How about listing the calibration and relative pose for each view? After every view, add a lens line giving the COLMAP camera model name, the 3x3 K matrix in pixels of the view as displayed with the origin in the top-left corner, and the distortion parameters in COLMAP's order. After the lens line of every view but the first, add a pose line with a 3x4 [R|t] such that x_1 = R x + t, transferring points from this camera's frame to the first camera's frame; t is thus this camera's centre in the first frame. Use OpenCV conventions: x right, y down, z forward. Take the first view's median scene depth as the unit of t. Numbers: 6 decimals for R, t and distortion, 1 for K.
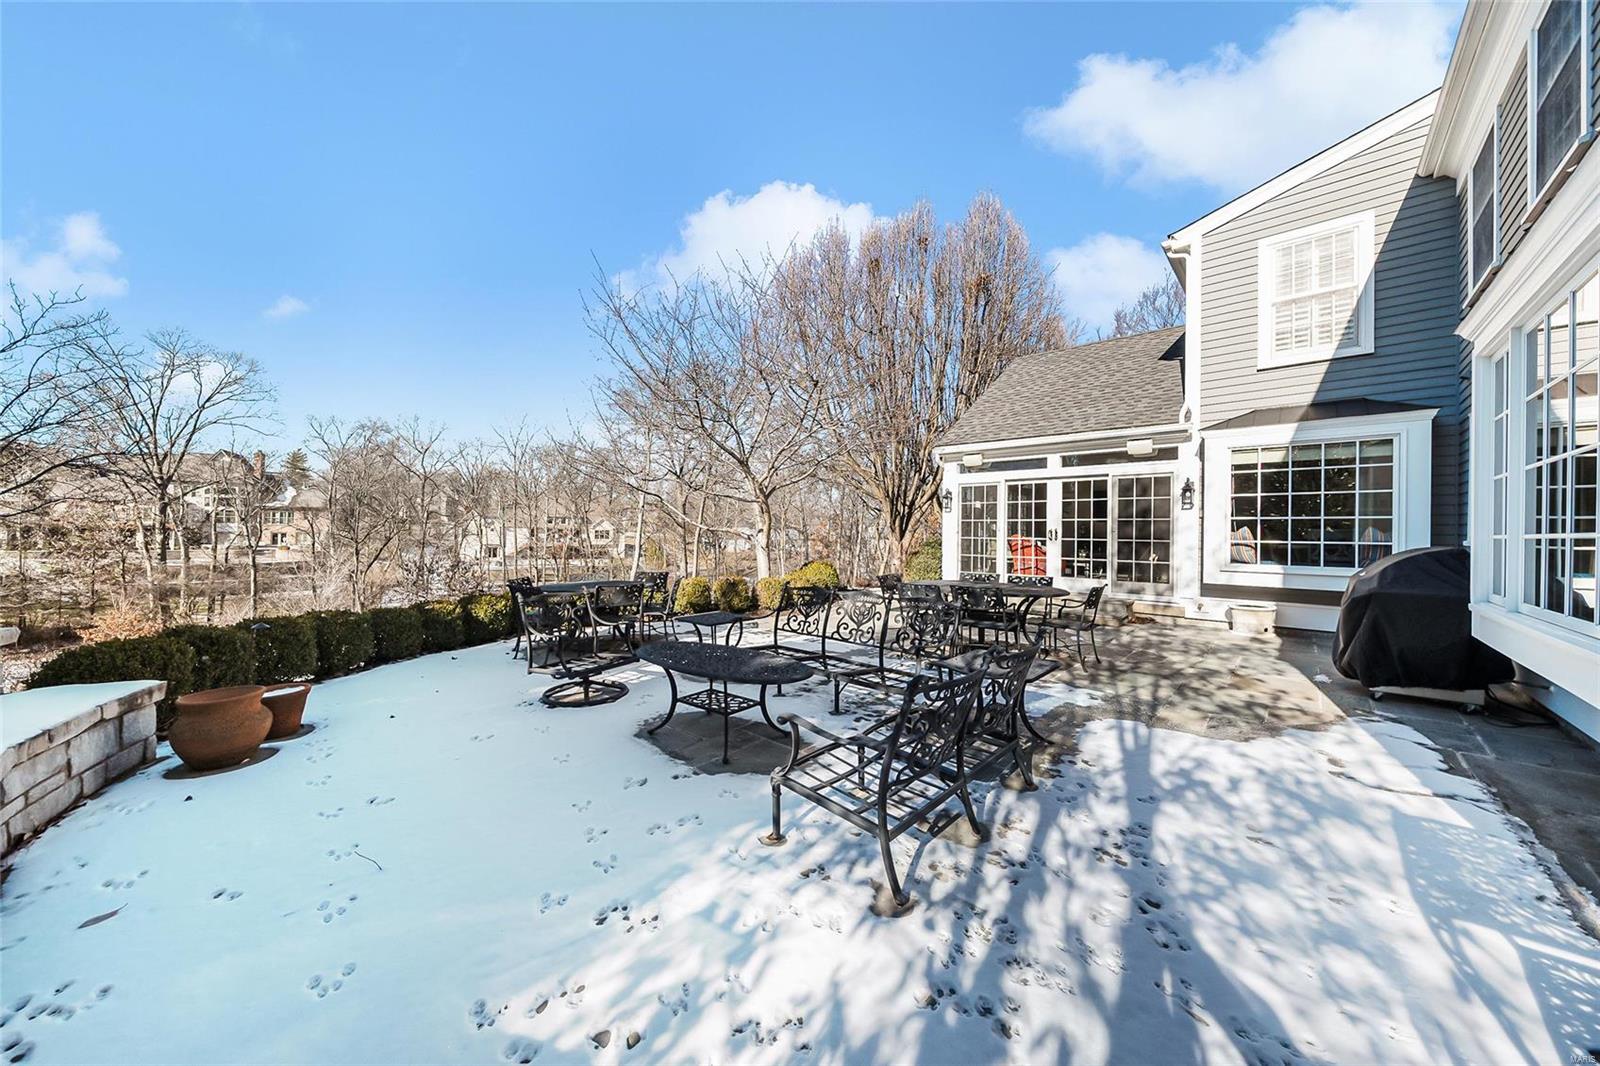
lens RADIAL K [[543.2, 0, 800.0], [0, 543.2, 533.0], [0, 0, 1]] dist [-0.006877, -0.000349]
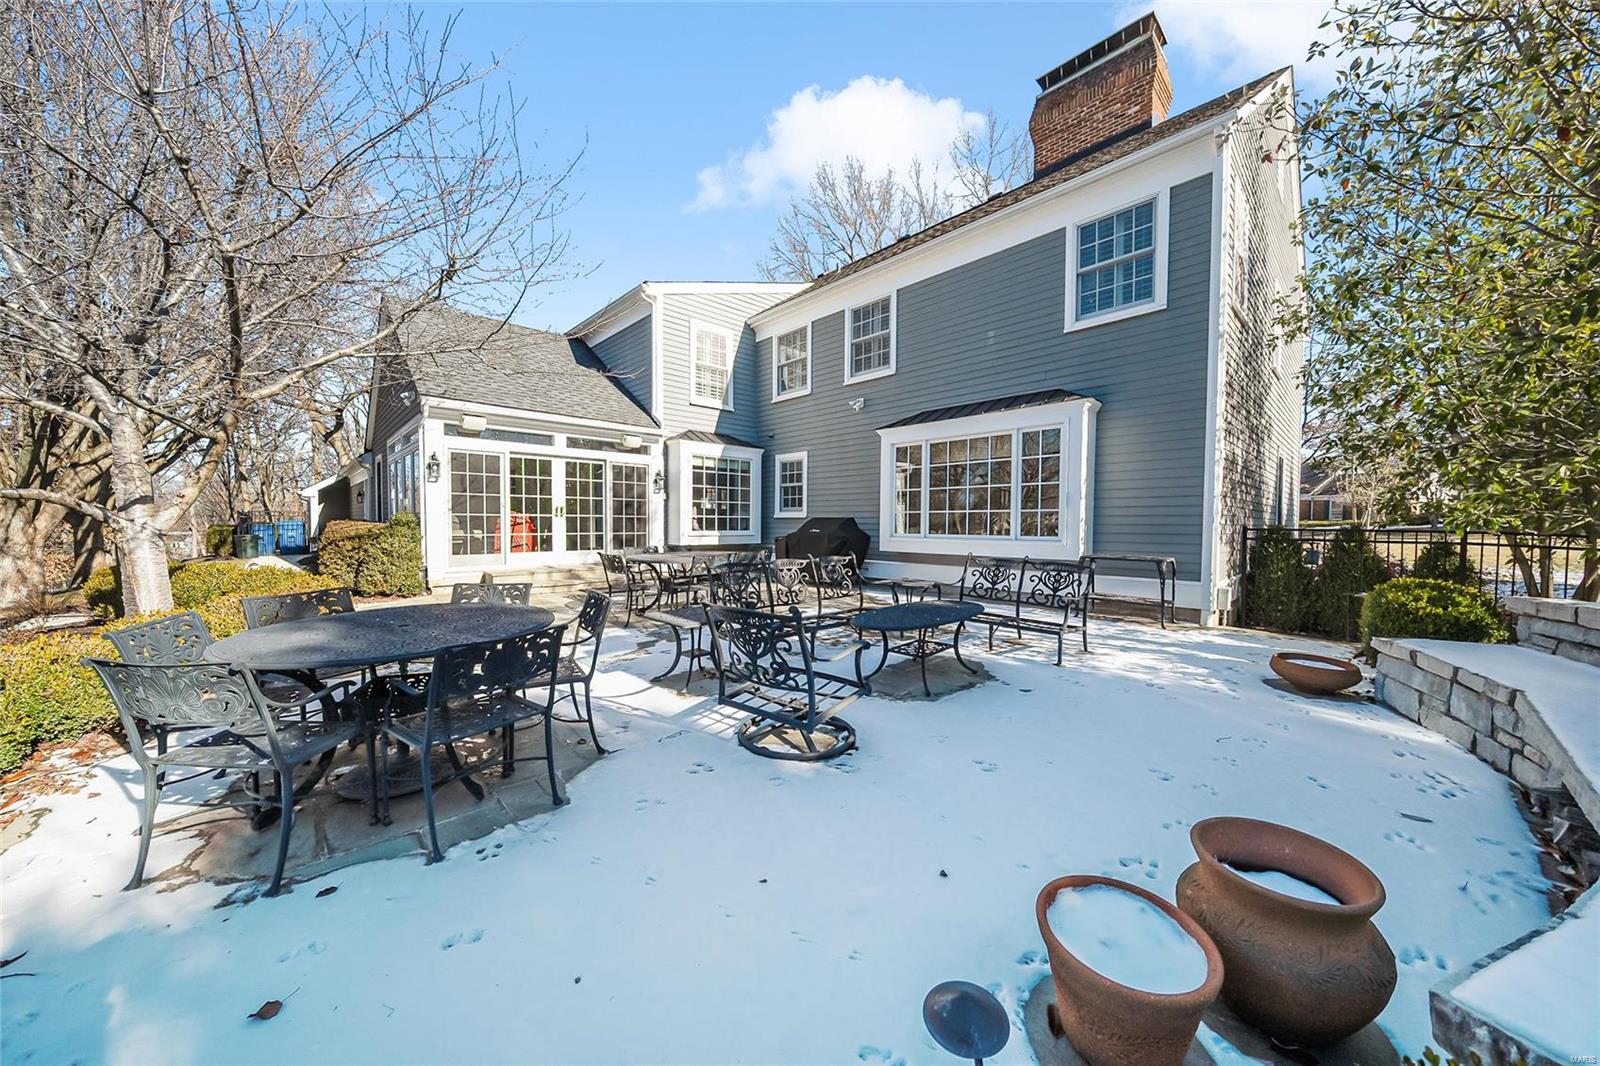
lens RADIAL K [[543.2, 0, 800.0], [0, 543.2, 533.0], [0, 0, 1]] dist [-0.006877, -0.000349]
pose [[0.060668, -0.031281, 0.997668, -0.726342], [-0.002611, 0.999500, 0.031497, 0.013851], [-0.998155, -0.004516, 0.060556, 0.650500]]
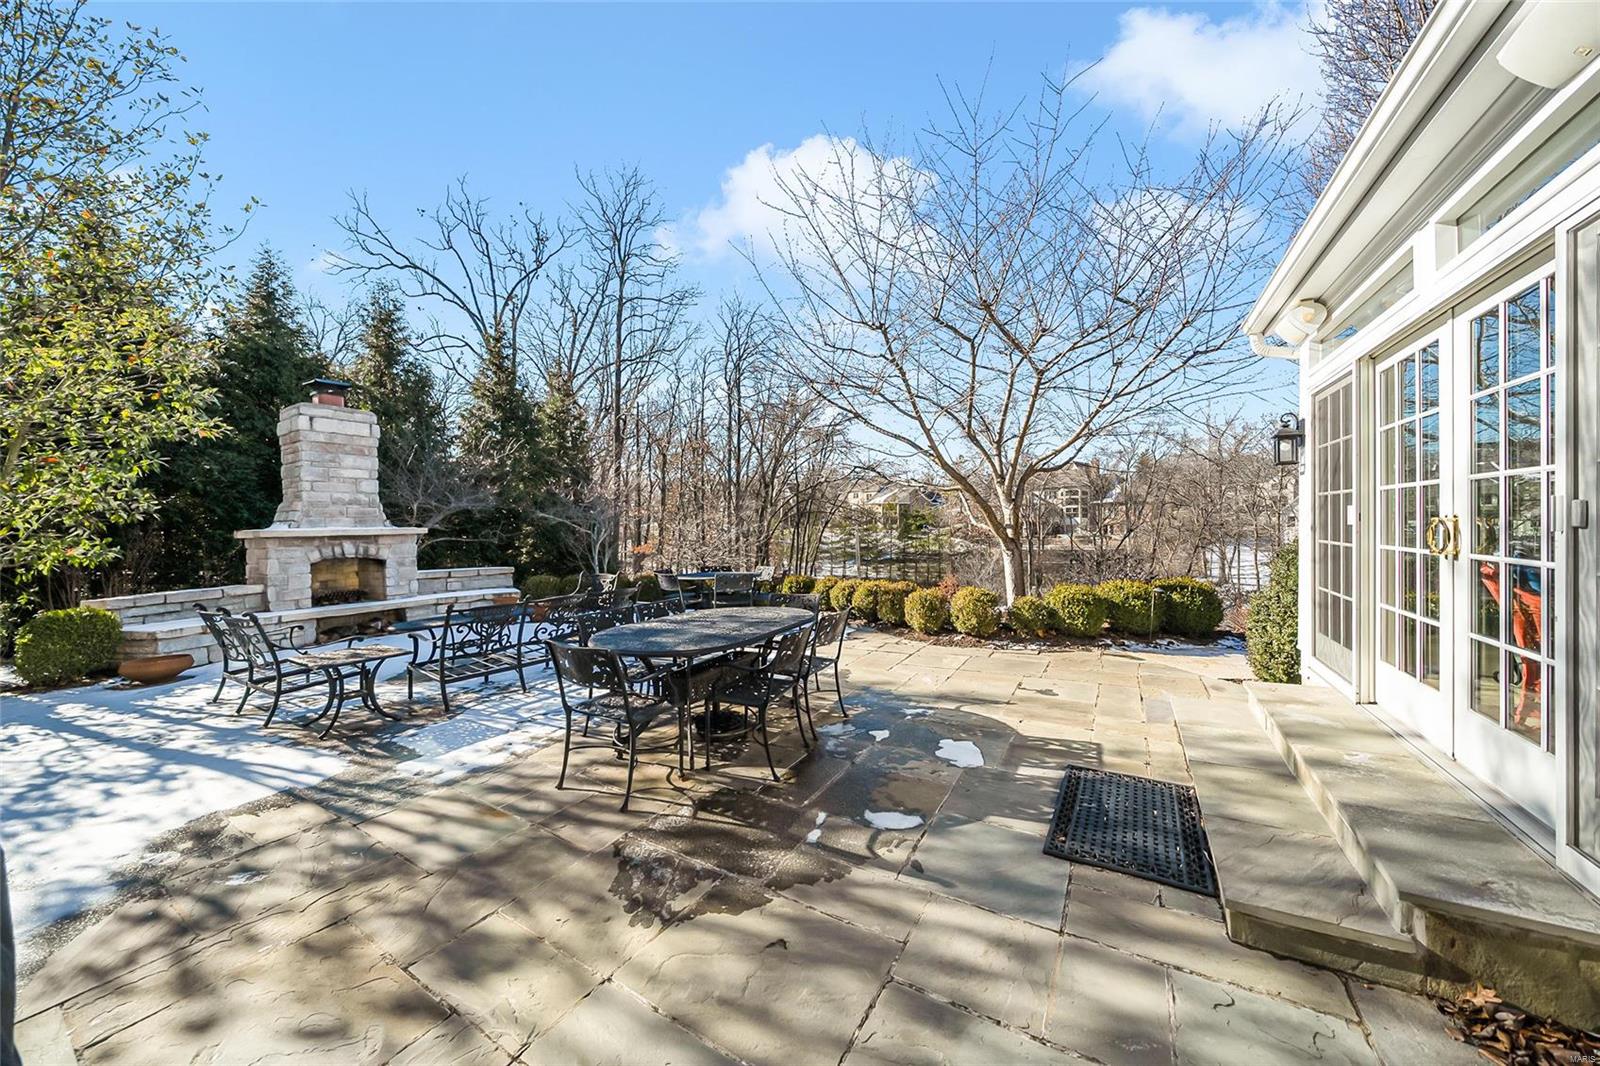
lens RADIAL K [[543.2, 0, 800.0], [0, 543.2, 533.0], [0, 0, 1]] dist [-0.006877, -0.000349]
pose [[0.211665, 0.002619, -0.977339, 0.895113], [0.017875, 0.999819, 0.006551, -0.008763], [0.977179, -0.018857, 0.211580, 0.894554]]
